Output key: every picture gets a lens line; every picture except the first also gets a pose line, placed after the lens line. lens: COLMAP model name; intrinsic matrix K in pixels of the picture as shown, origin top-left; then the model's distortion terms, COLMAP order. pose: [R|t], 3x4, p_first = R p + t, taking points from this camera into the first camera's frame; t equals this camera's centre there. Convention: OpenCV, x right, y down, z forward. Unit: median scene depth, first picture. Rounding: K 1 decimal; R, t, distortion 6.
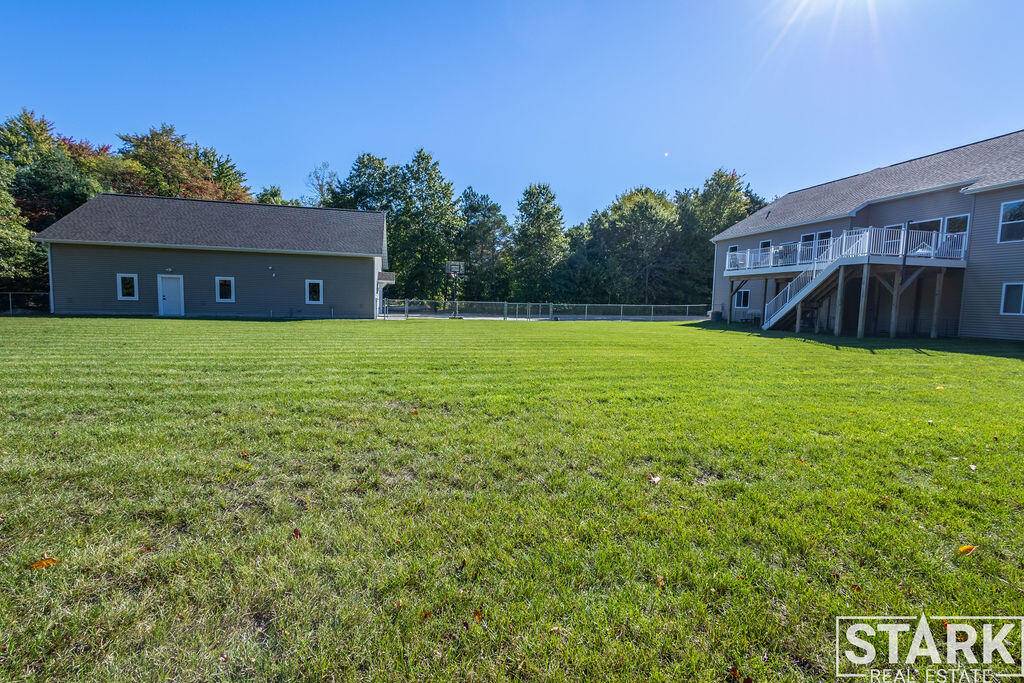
lens RADIAL K [[463.7, 0, 507.0], [0, 463.7, 342.1], [0, 0, 1]] dist [-0.000222, -0.000250]
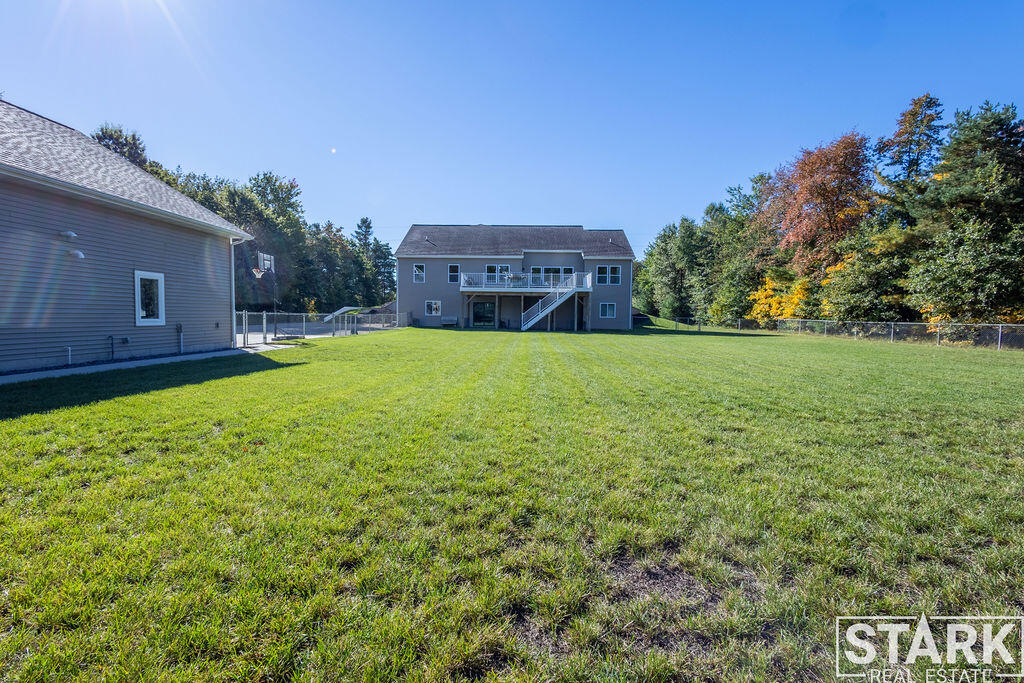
lens RADIAL K [[472.8, 0, 516.3], [0, 472.8, 341.0], [0, 0, 1]] dist [0.002658, 0.000462]
pose [[0.226811, -0.073215, 0.971183, -0.840009], [0.078071, 0.995328, 0.056803, -0.076673], [-0.970805, 0.062938, 0.231468, 0.636501]]
